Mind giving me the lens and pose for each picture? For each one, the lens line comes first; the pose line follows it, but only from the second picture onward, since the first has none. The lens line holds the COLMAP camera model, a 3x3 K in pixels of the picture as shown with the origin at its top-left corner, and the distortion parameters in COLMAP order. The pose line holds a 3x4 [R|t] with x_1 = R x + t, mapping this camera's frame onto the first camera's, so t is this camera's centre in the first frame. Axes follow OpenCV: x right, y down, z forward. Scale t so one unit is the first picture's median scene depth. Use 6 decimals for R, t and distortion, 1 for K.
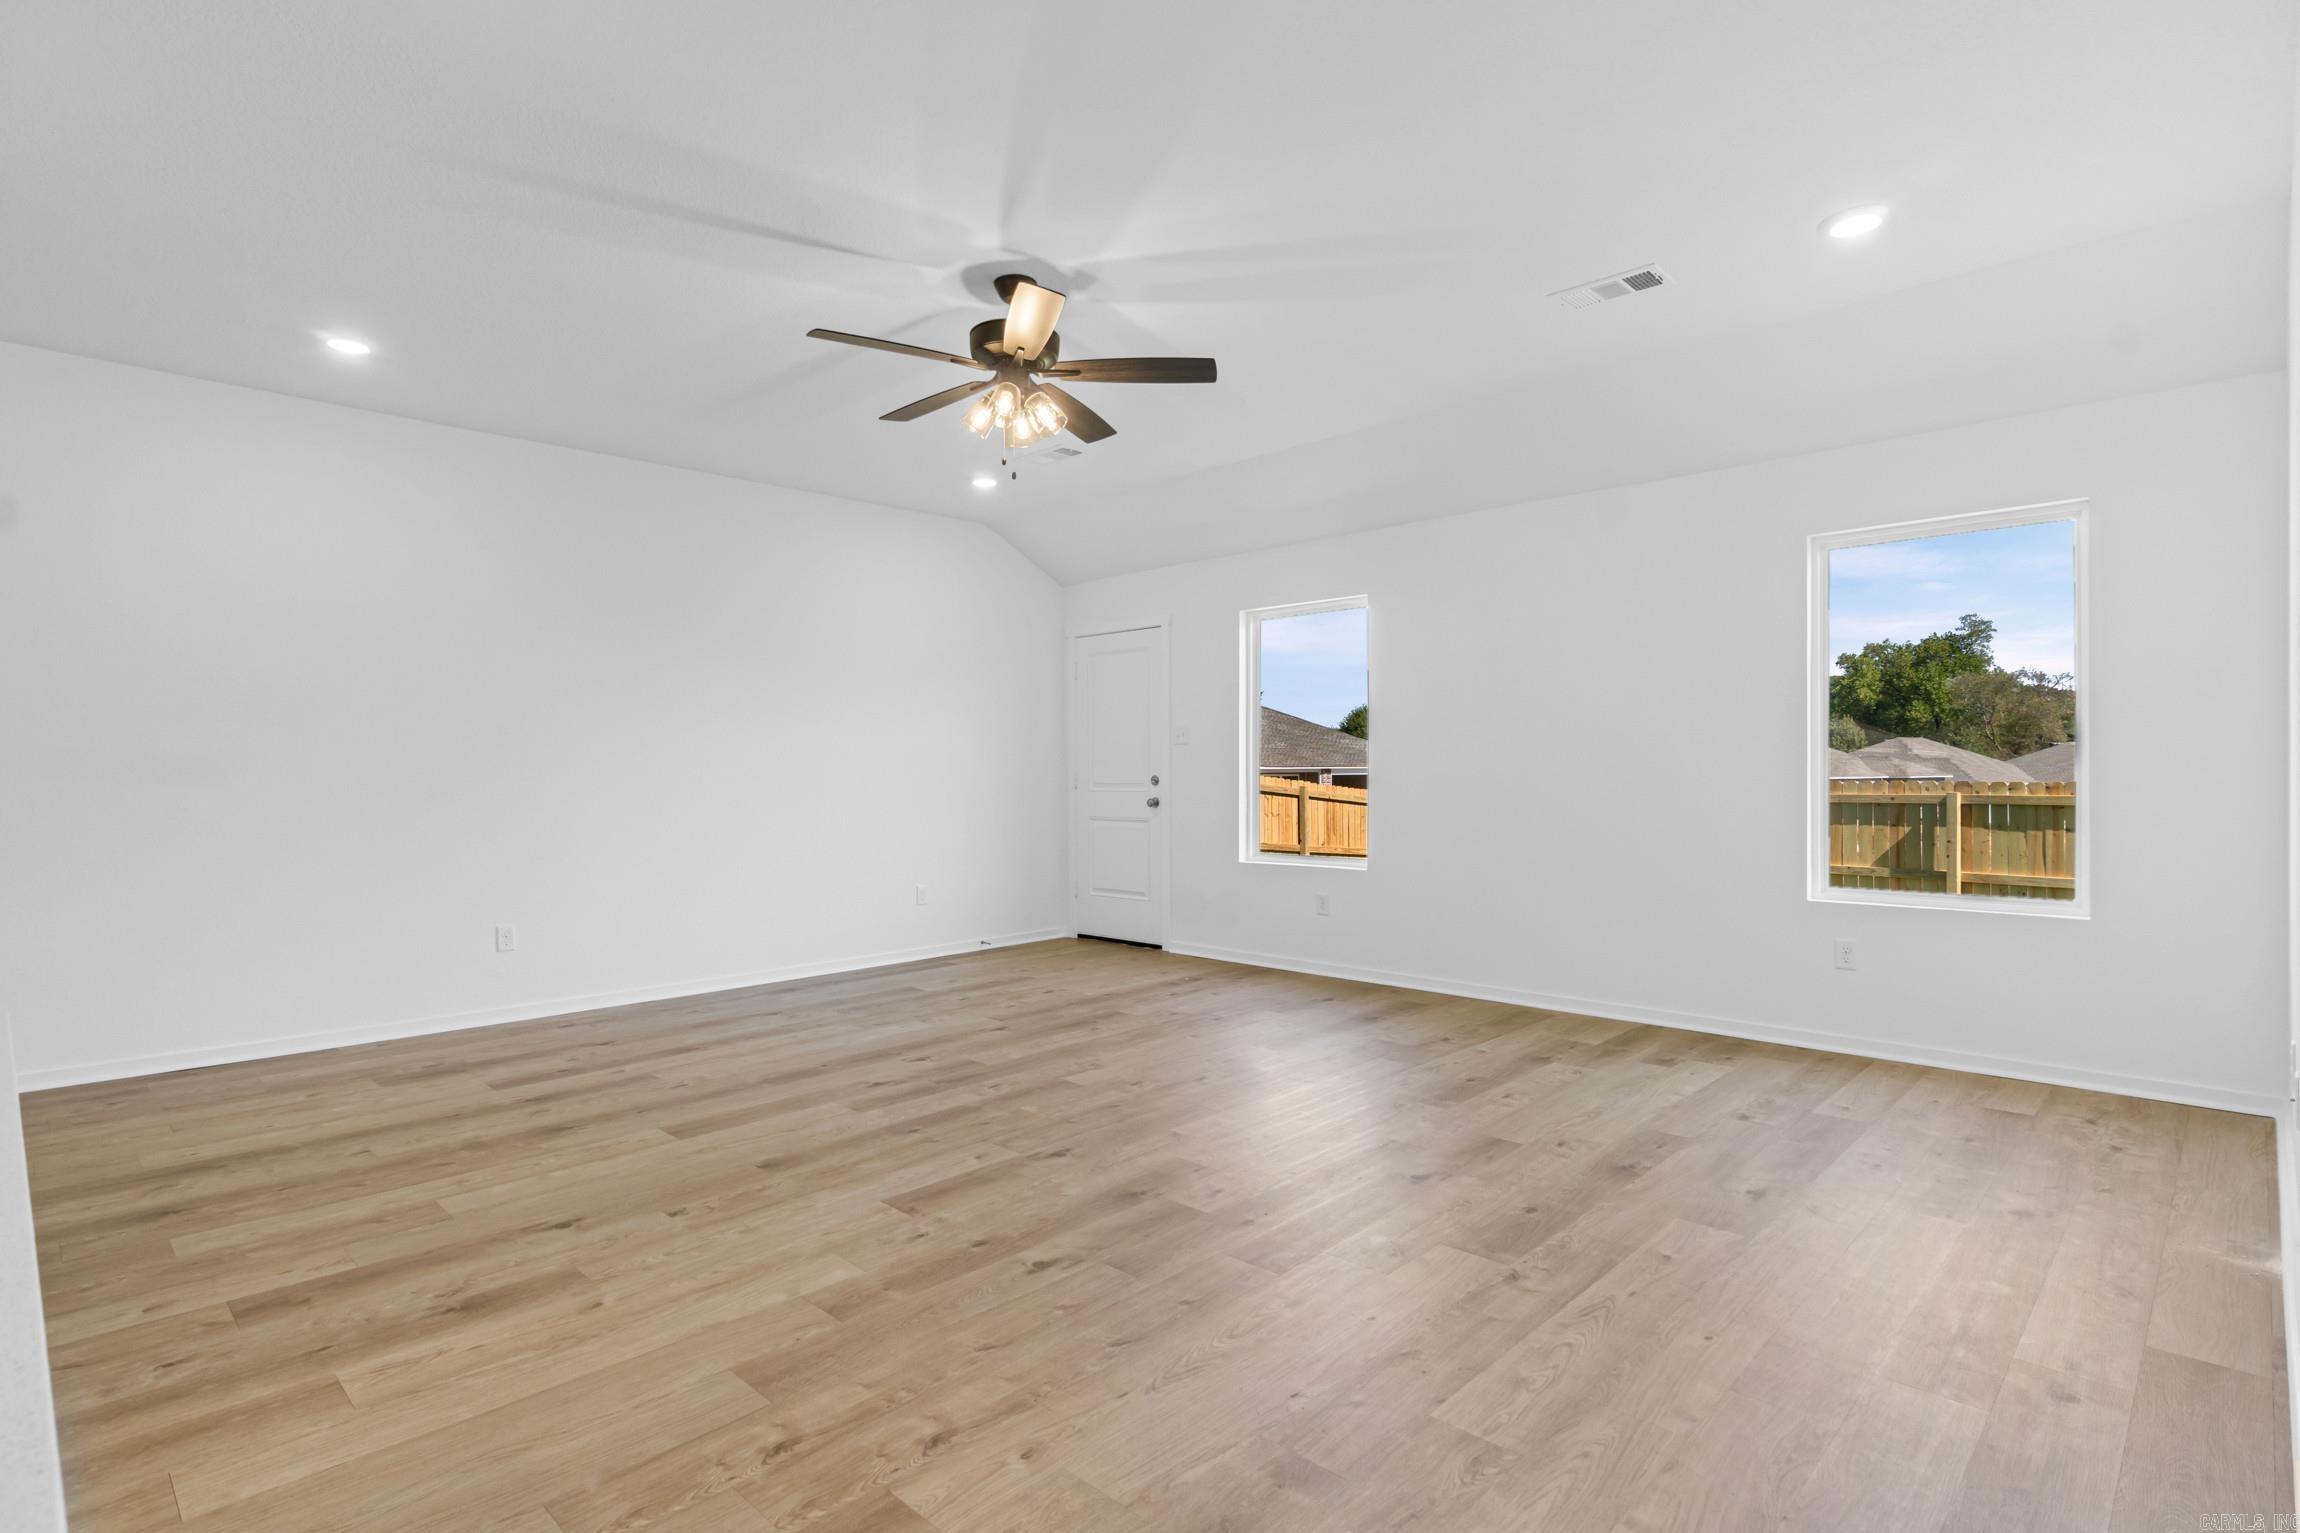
lens RADIAL K [[1130.6, 0, 1130.8], [0, 1130.6, 766.9], [0, 0, 1]] dist [0.007308, -0.002156]
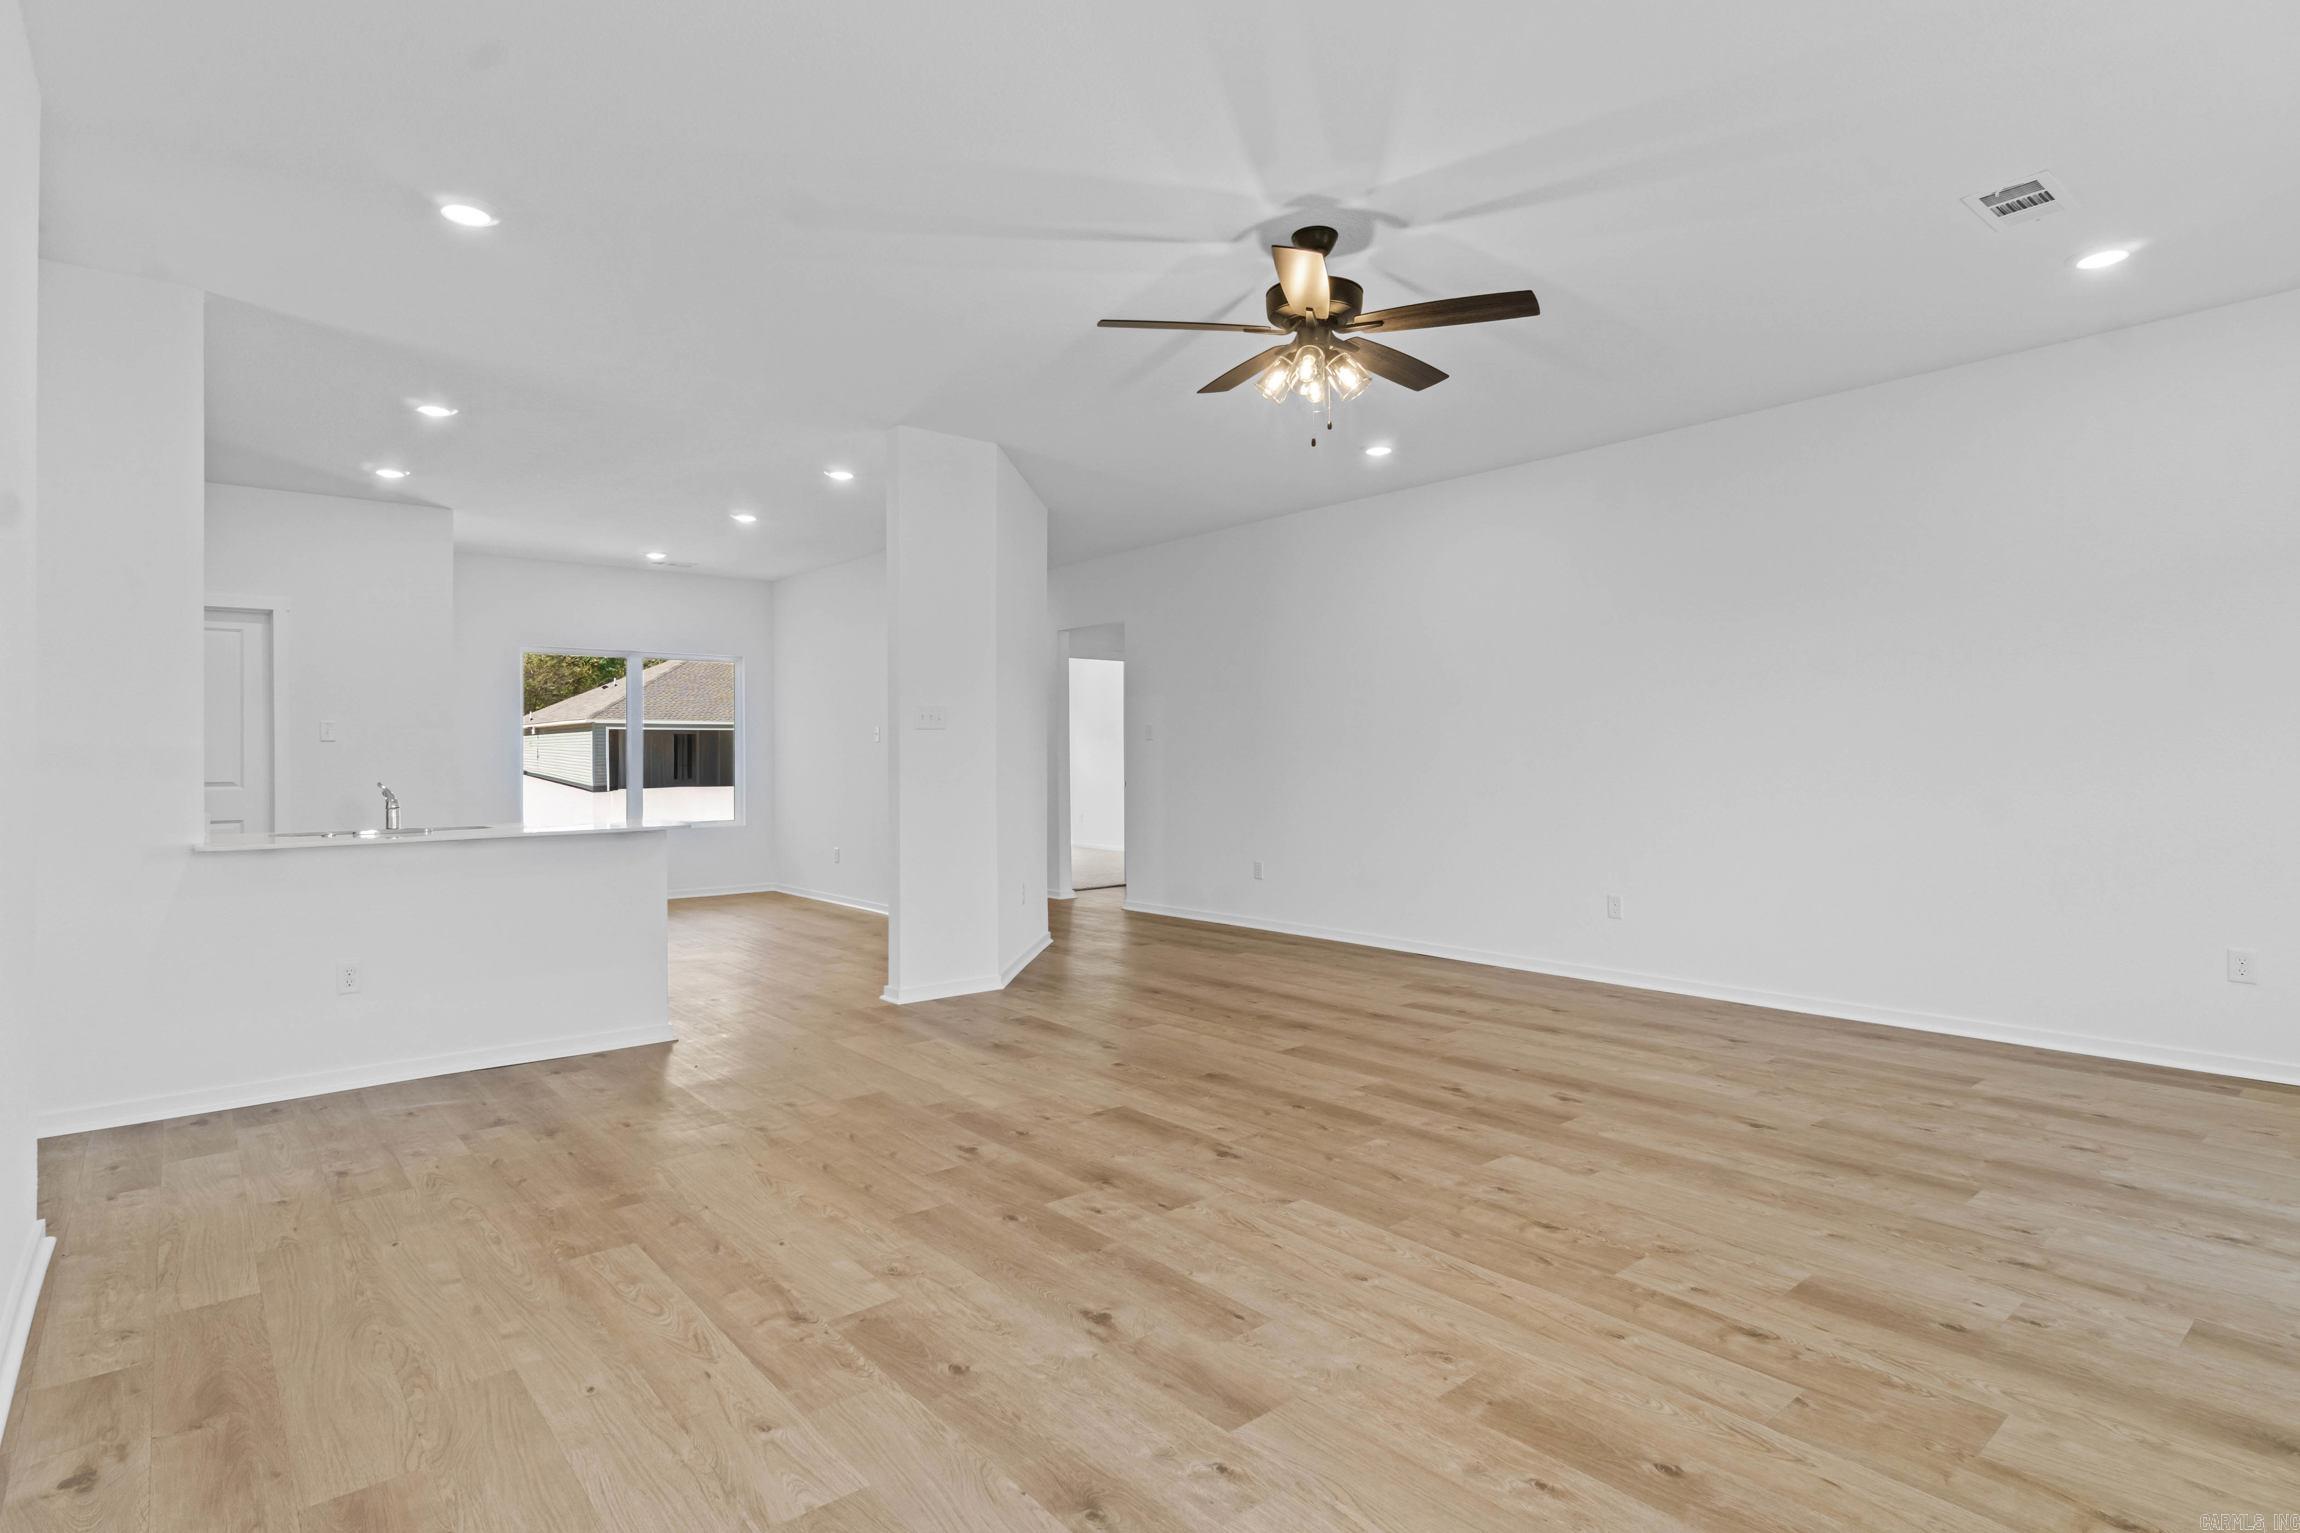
lens RADIAL K [[1161.5, 0, 1153.5], [0, 1161.5, 755.7], [0, 0, 1]] dist [-0.001989, 0.000529]
pose [[-0.087659, 0.007097, -0.996125, 0.963950], [0.011120, 0.999919, 0.006146, -0.009072], [0.996088, -0.010538, -0.087731, 1.058565]]
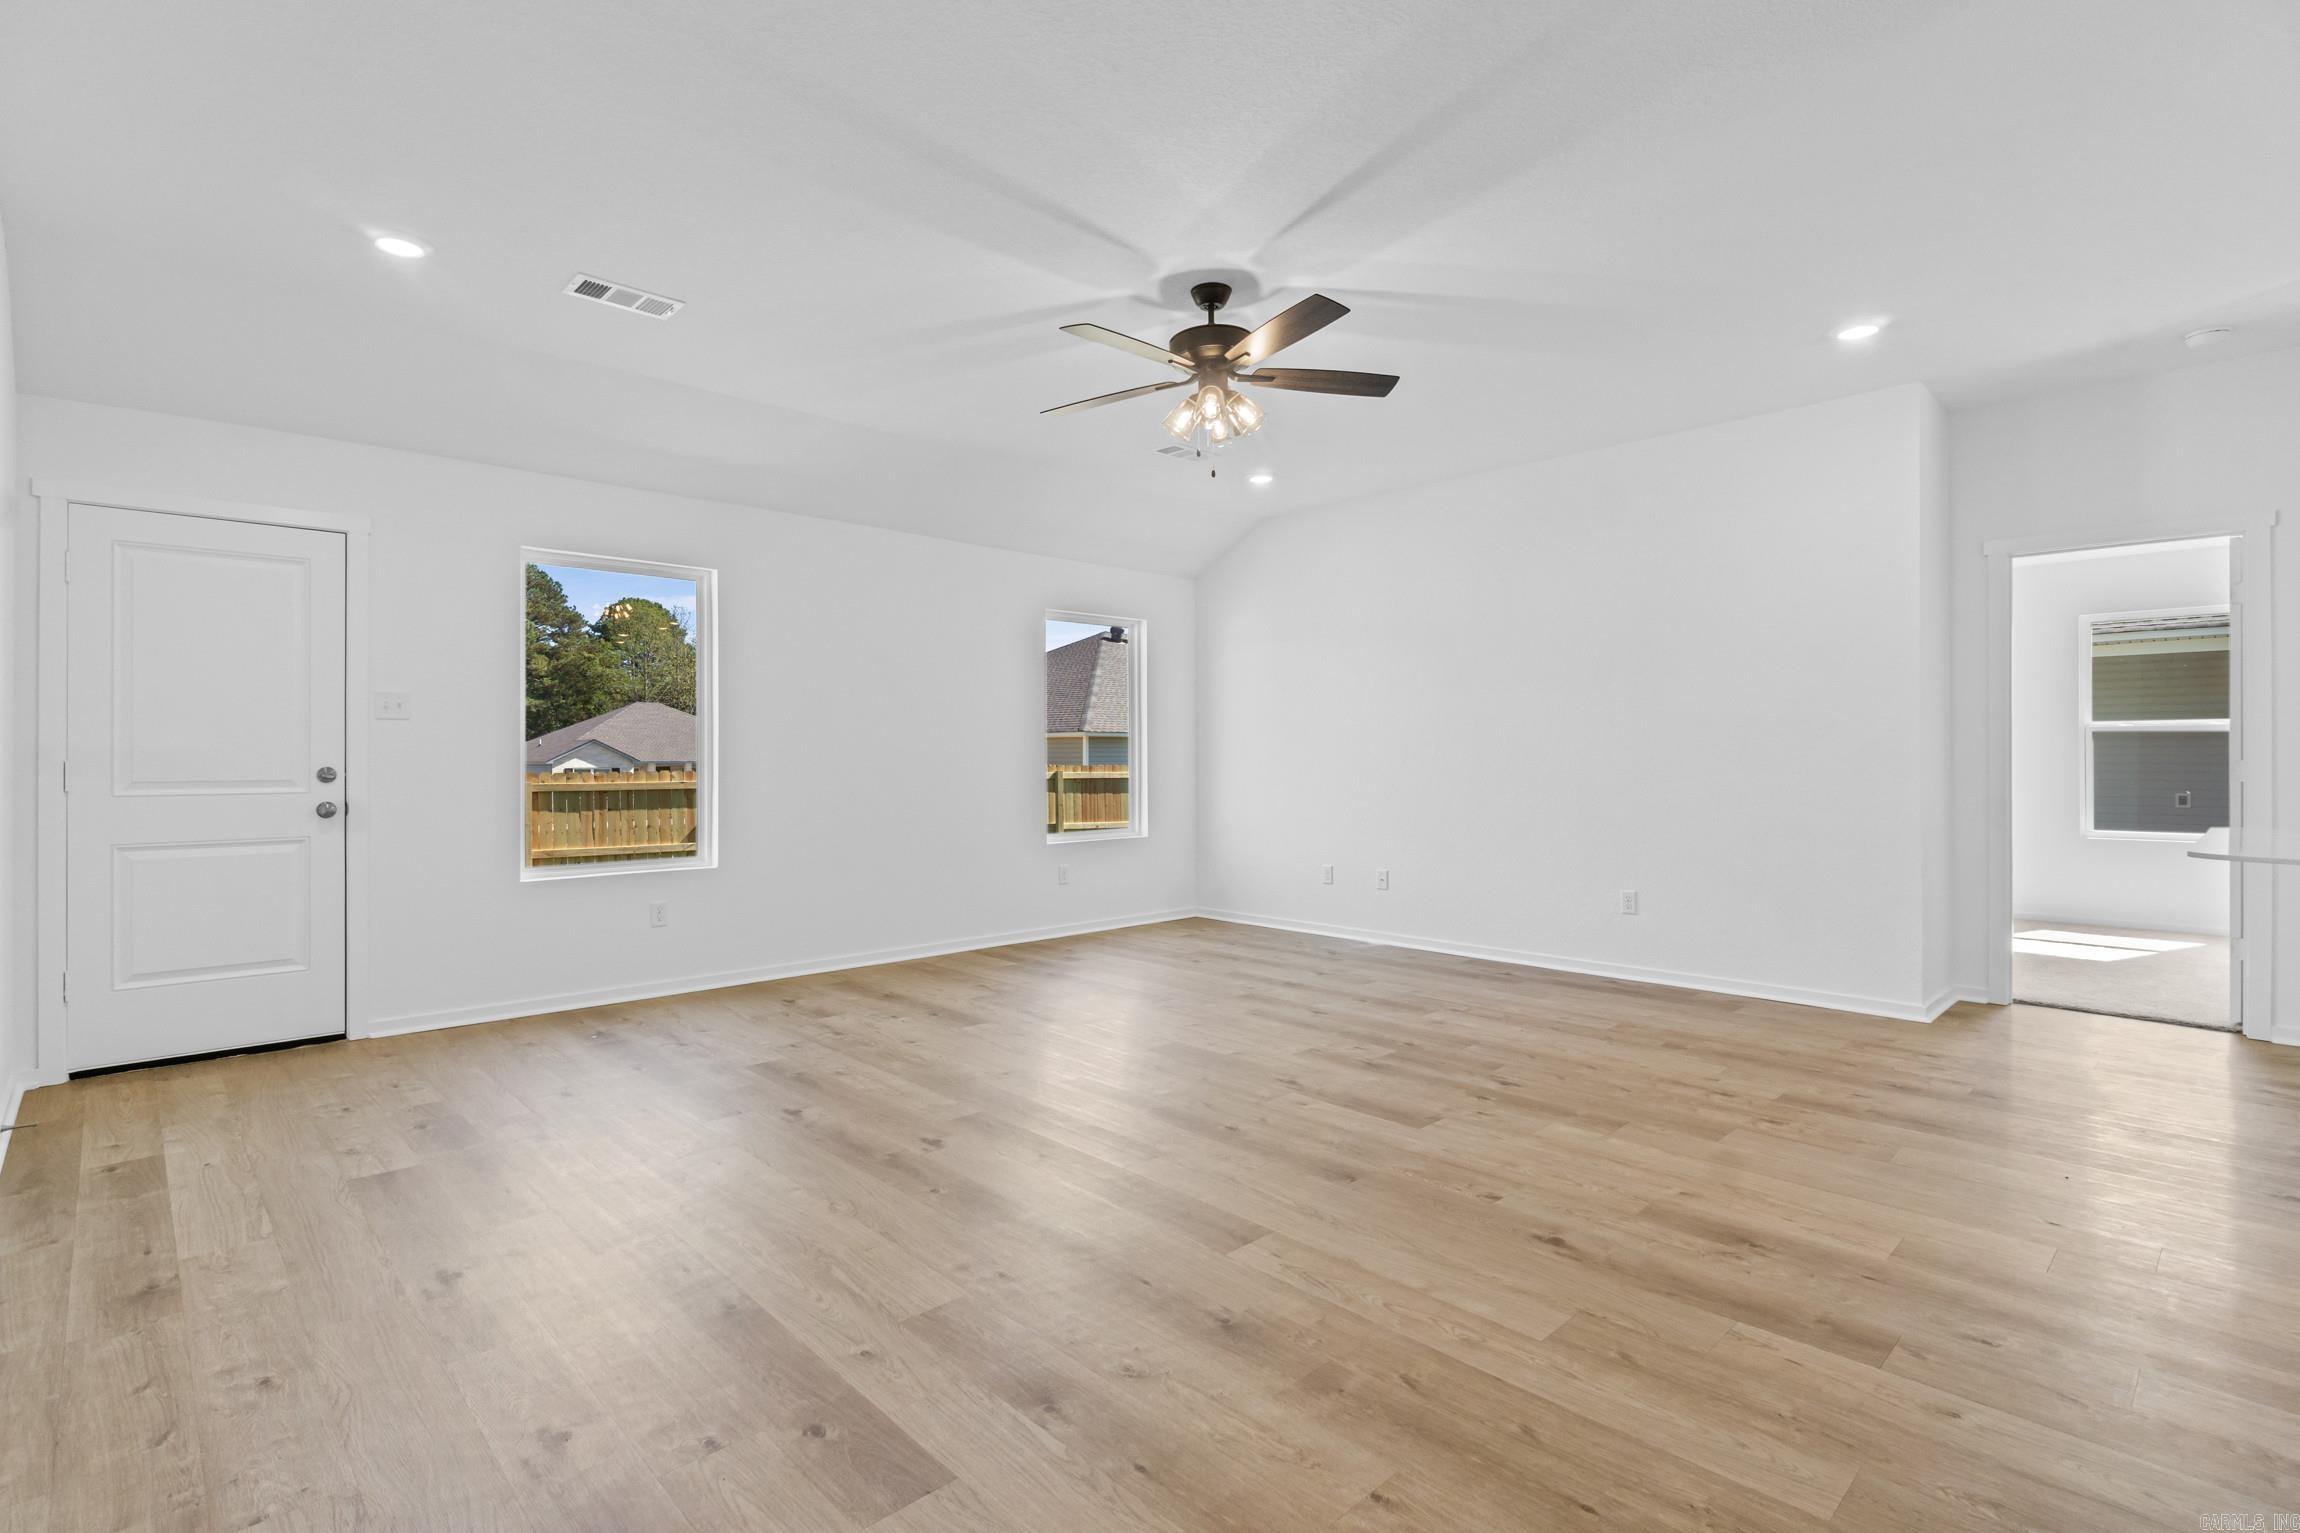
lens RADIAL K [[1065.9, 0, 1139.1], [0, 1065.9, 765.0], [0, 0, 1]] dist [-0.000644, 0.001836]
pose [[0.036949, 0.000725, 0.999317, -1.218659], [-0.002855, 0.999996, -0.000619, 0.011353], [-0.999313, -0.002830, 0.036951, 1.148940]]
